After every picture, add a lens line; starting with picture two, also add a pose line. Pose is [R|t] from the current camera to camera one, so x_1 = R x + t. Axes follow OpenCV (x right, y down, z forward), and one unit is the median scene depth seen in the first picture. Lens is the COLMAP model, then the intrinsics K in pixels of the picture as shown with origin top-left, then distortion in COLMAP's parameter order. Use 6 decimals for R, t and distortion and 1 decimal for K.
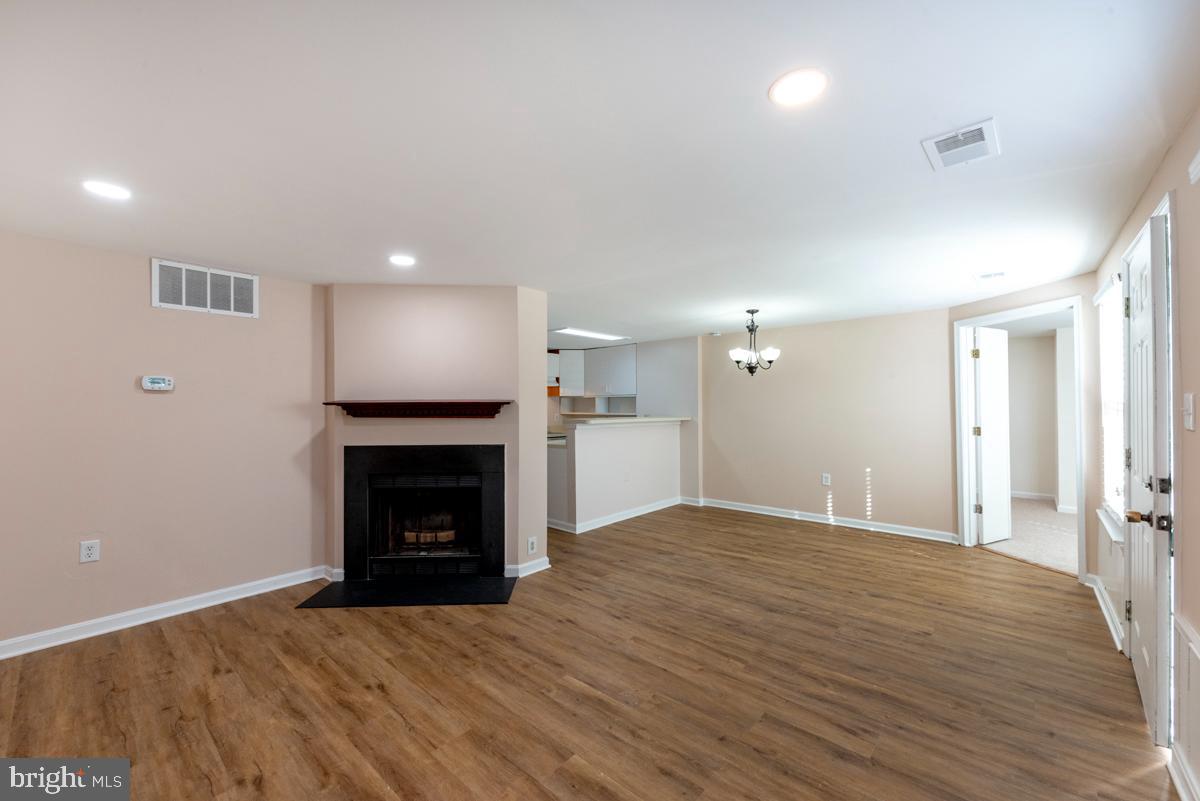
lens RADIAL K [[471.4, 0, 595.4], [0, 471.4, 401.3], [0, 0, 1]] dist [0.008206, -0.002715]
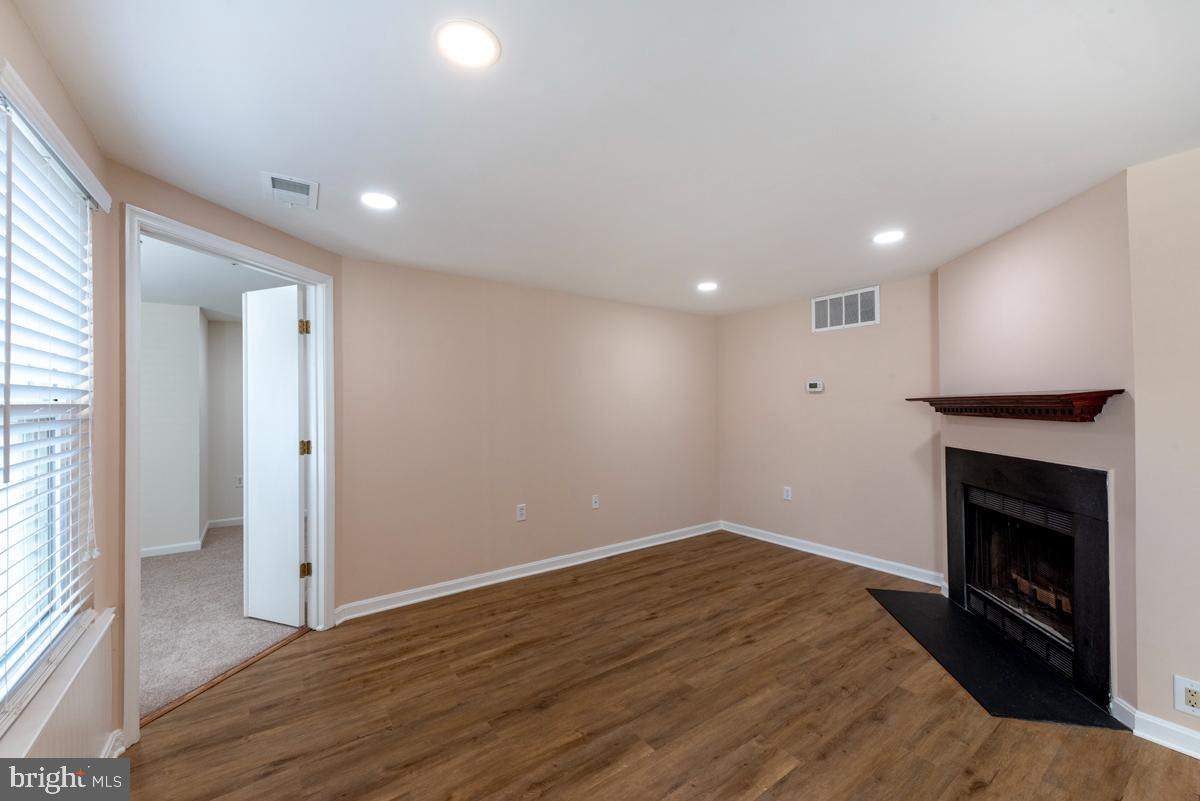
lens RADIAL K [[476.7, 0, 600.0], [0, 476.7, 400.5], [0, 0, 1]] dist [0.011274, -0.003520]
pose [[-0.220489, -0.003695, -0.975382, 0.529815], [0.016072, 0.999843, -0.007420, 0.003629], [0.975257, -0.017312, -0.220395, 0.606770]]
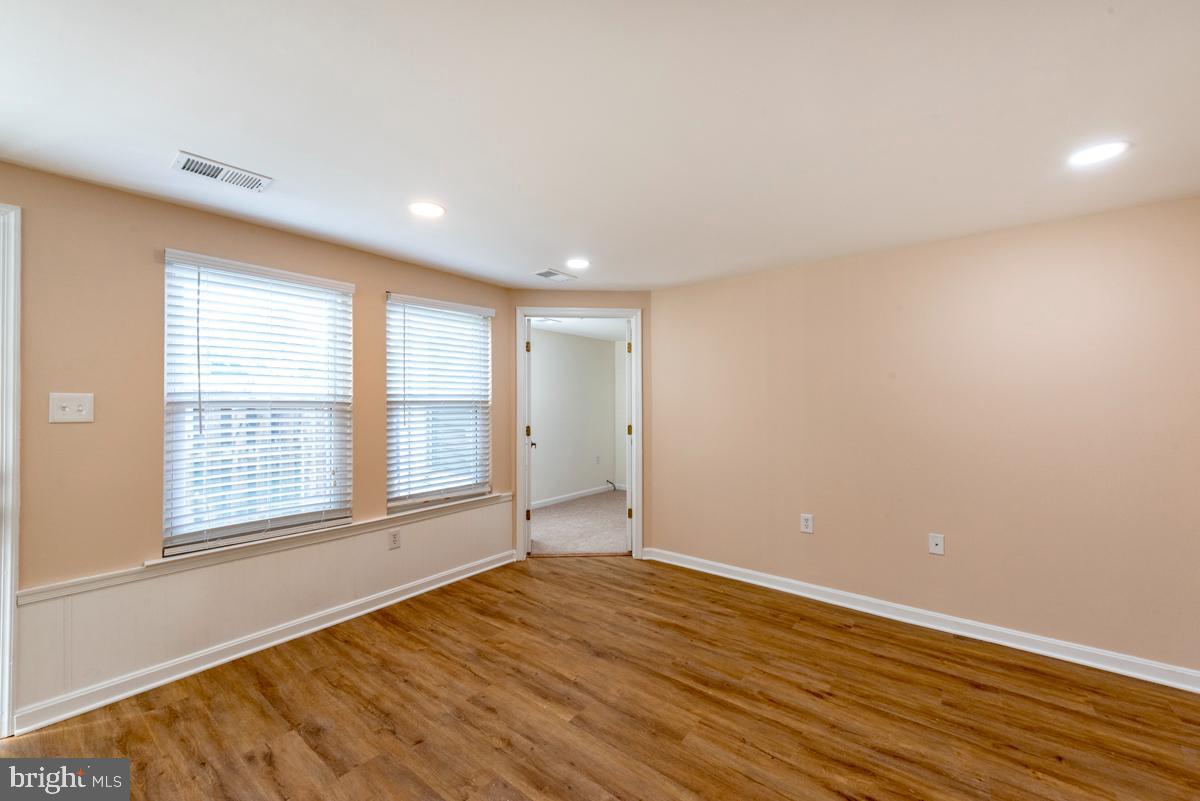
lens RADIAL K [[472.7, 0, 581.2], [0, 472.7, 399.3], [0, 0, 1]] dist [0.003983, -0.000205]
pose [[-0.999551, 0.003396, -0.029756, -0.022621], [0.003951, 0.999819, -0.018605, 0.015819], [0.029688, -0.018714, -0.999384, 1.132950]]
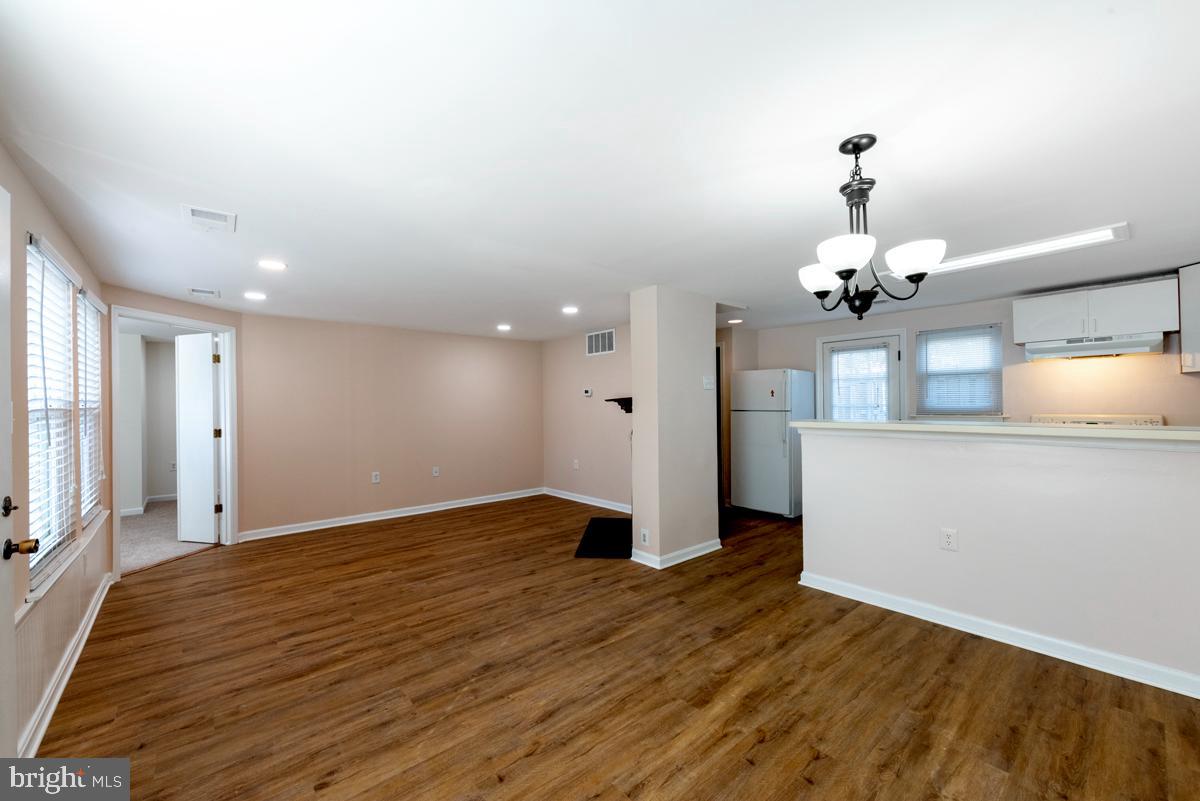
lens RADIAL K [[490.2, 0, 608.5], [0, 490.2, 399.6], [0, 0, 1]] dist [0.007686, -0.000974]
pose [[-0.139809, -0.002161, -0.990176, 1.064516], [0.023551, 0.999707, -0.005507, 0.010394], [0.989898, -0.024090, -0.139717, 1.224234]]
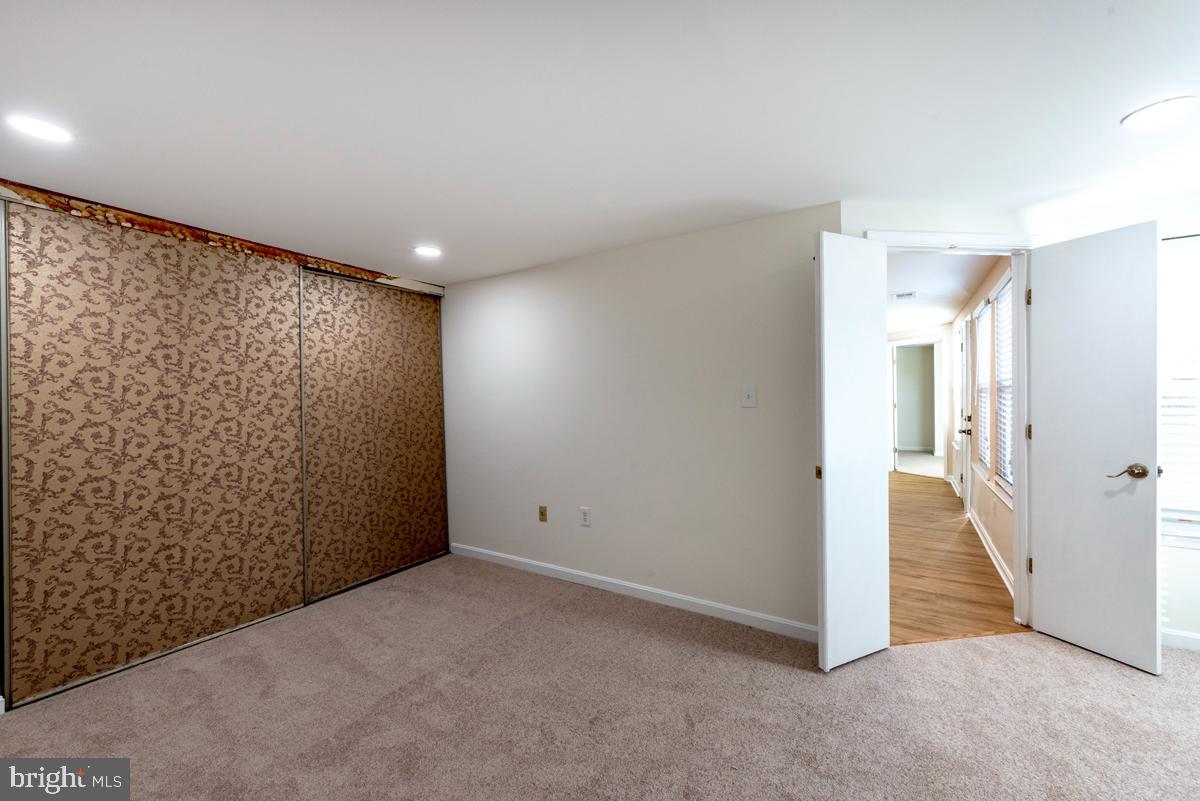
lens RADIAL K [[471.4, 0, 595.4], [0, 471.4, 401.3], [0, 0, 1]] dist [0.008206, -0.002715]
pose [[0.988432, -0.013598, 0.151052, -0.733748], [0.010798, 0.999755, 0.019336, 0.000884], [-0.151278, -0.017481, 0.988337, -0.748676]]
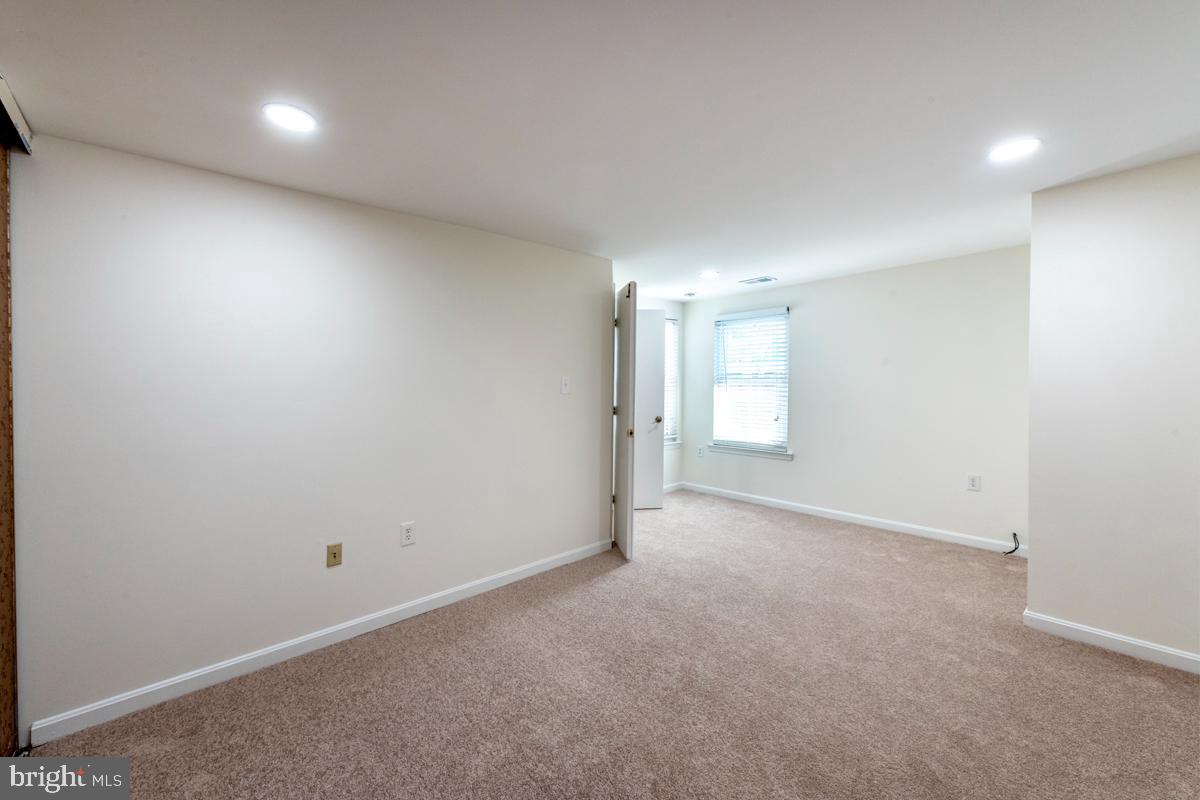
lens RADIAL K [[469.0, 0, 597.2], [0, 469.0, 400.7], [0, 0, 1]] dist [0.005315, -0.000676]
pose [[0.092924, -0.037007, 0.994985, -1.349885], [-0.003713, 0.999289, 0.037514, 0.007721], [-0.995666, -0.007180, 0.092721, -0.165623]]
